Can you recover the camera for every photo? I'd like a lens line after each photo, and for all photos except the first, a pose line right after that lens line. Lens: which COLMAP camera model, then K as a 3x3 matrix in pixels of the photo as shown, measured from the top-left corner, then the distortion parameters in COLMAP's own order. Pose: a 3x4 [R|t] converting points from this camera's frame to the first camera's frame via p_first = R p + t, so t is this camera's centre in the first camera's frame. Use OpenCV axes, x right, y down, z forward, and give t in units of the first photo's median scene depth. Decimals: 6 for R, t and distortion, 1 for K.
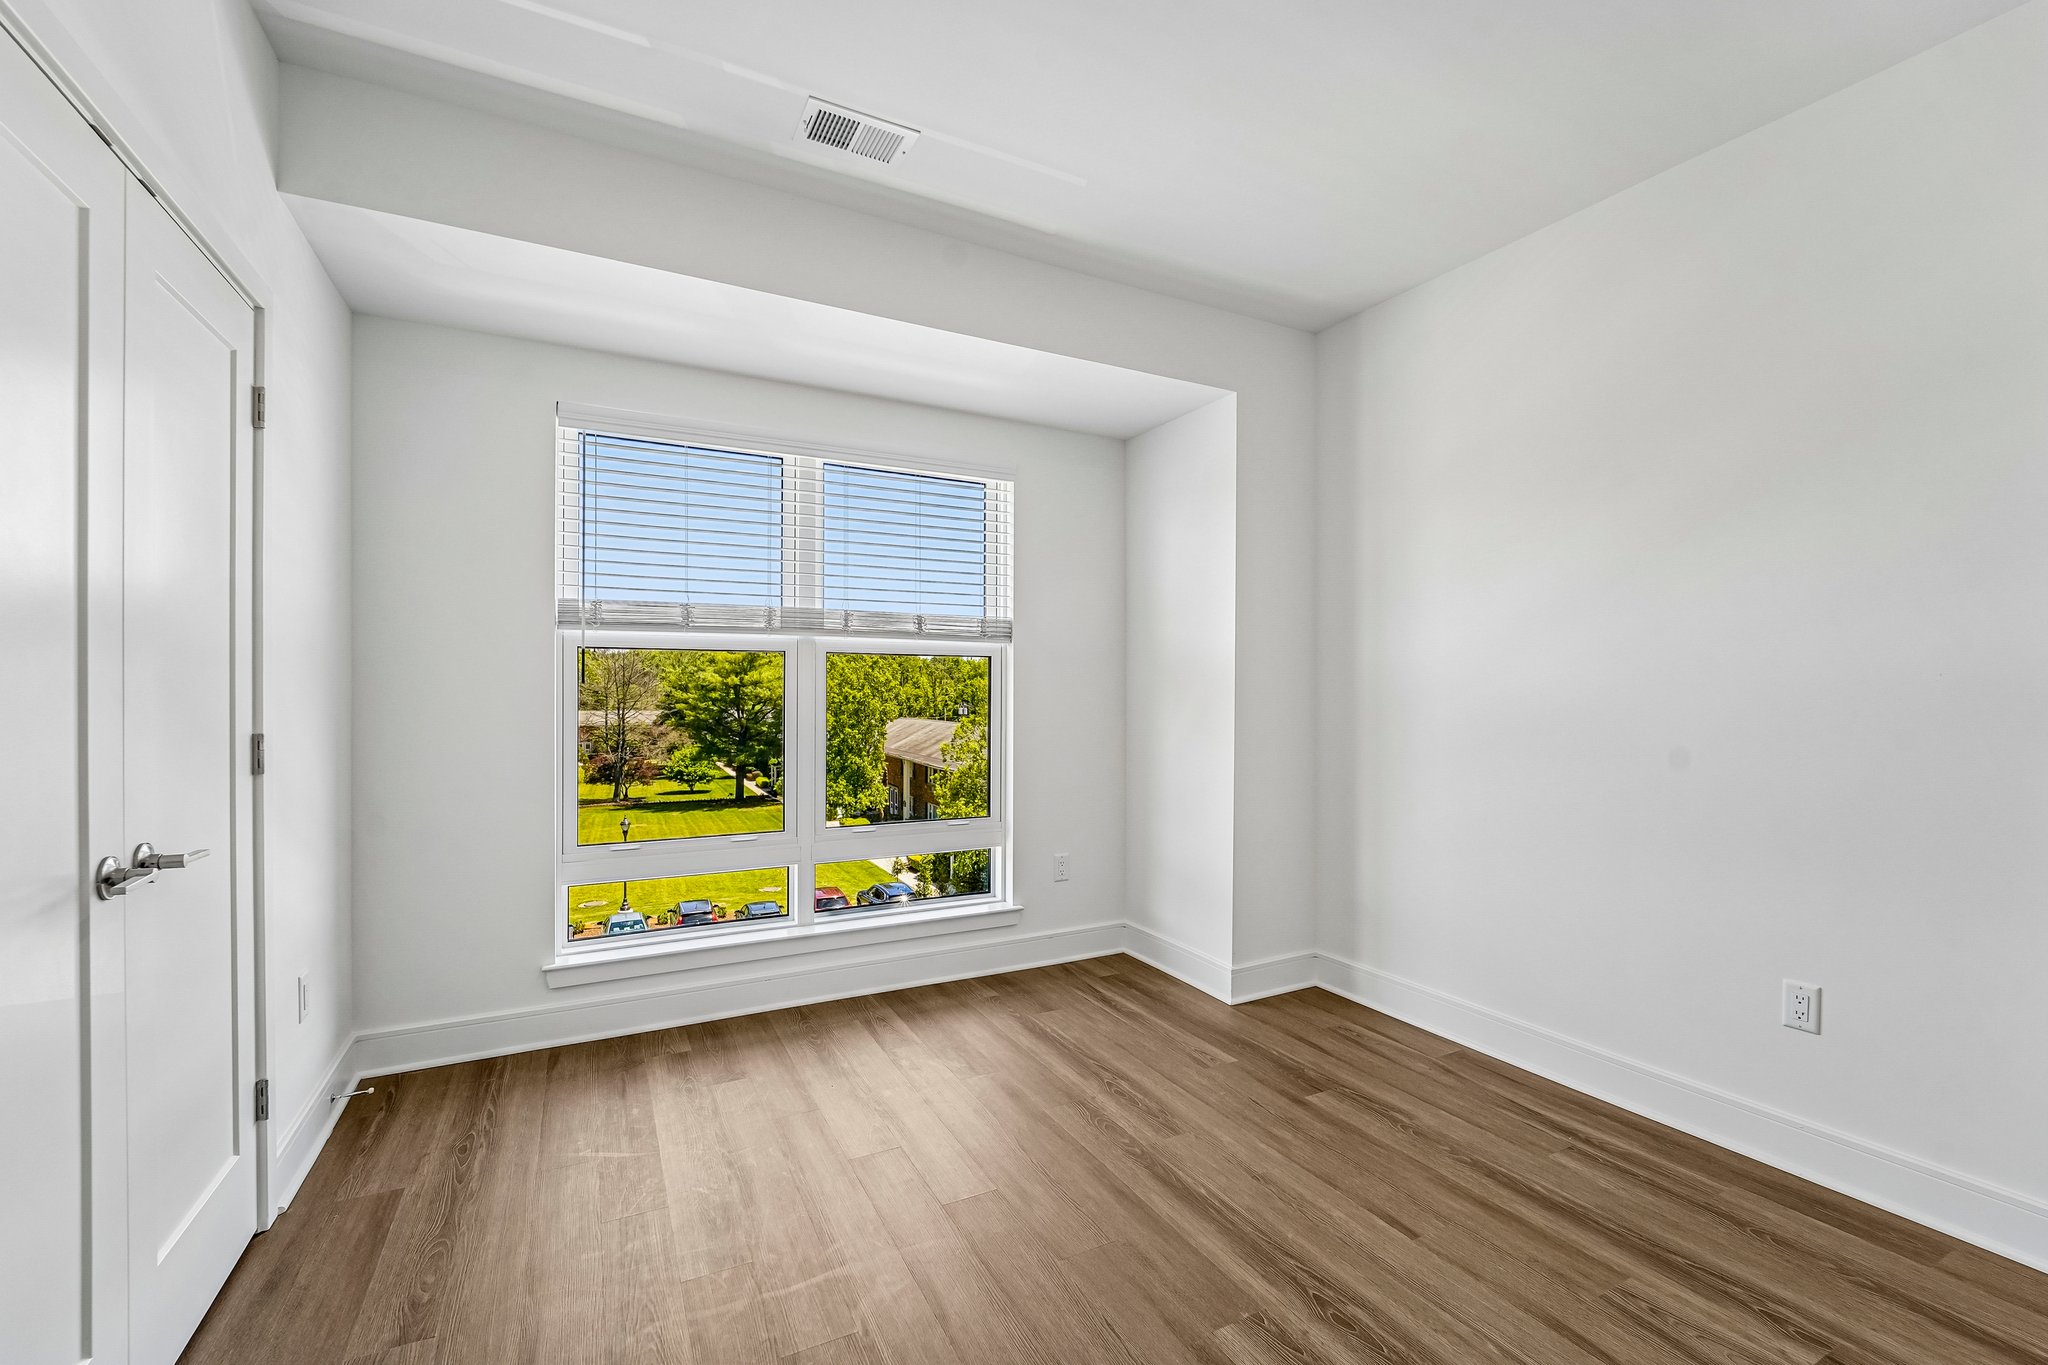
lens RADIAL K [[865.0, 0, 1037.0], [0, 865.0, 698.0], [0, 0, 1]] dist [-0.011050, -0.002873]
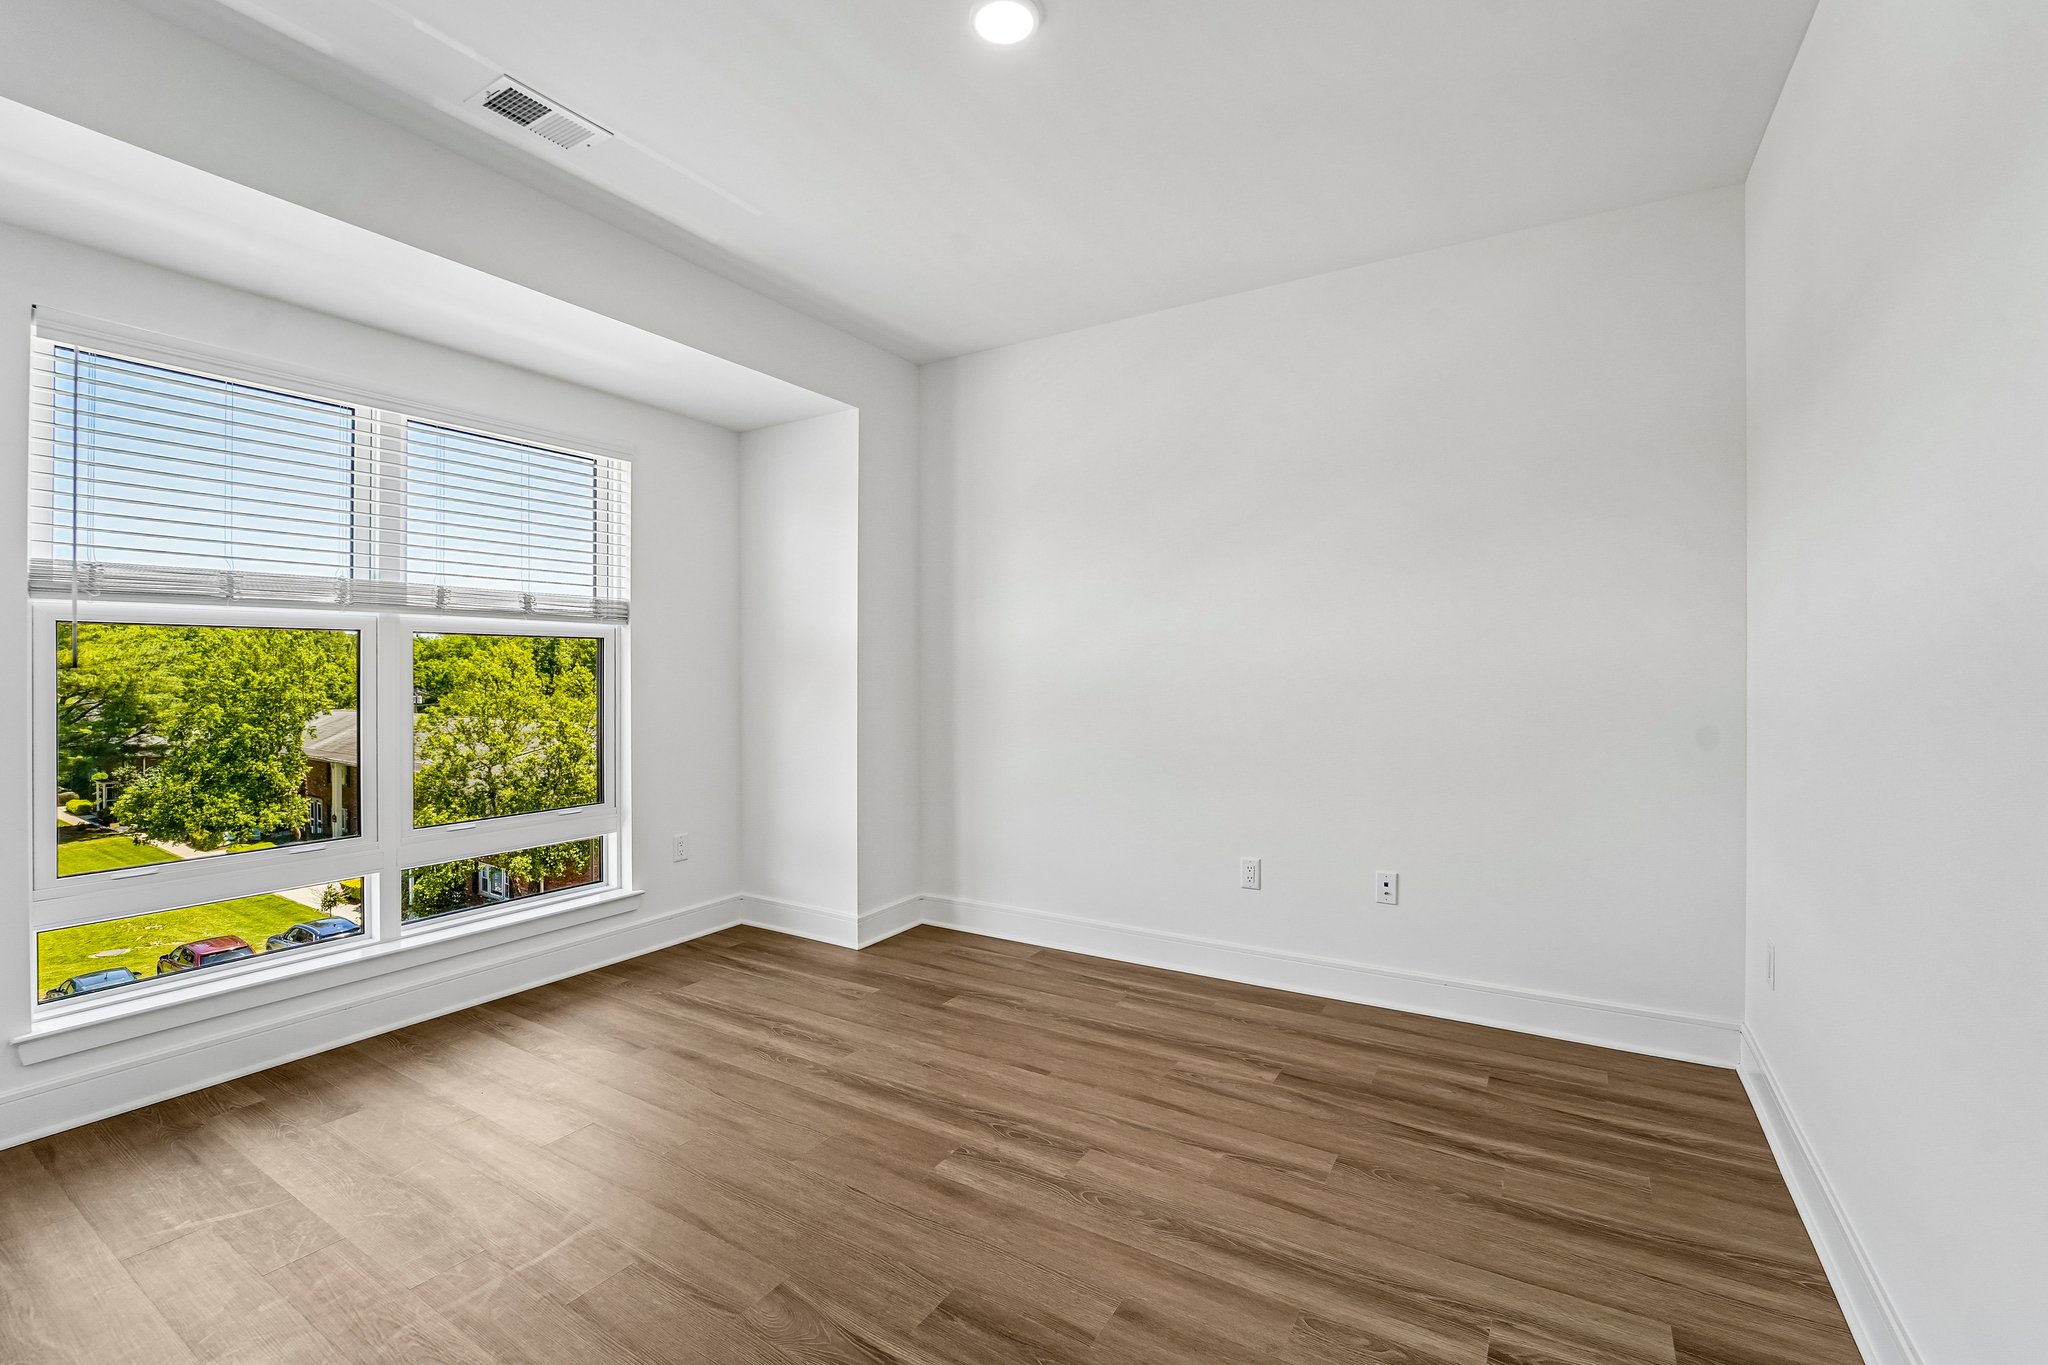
lens RADIAL K [[865.0, 0, 1030.7], [0, 865.0, 675.7], [0, 0, 1]] dist [-0.011050, -0.002873]
pose [[0.862221, -0.009898, 0.506435, -0.169394], [0.011922, 0.999929, -0.000754, 0.000911], [-0.506391, 0.006688, 0.862278, -0.104535]]
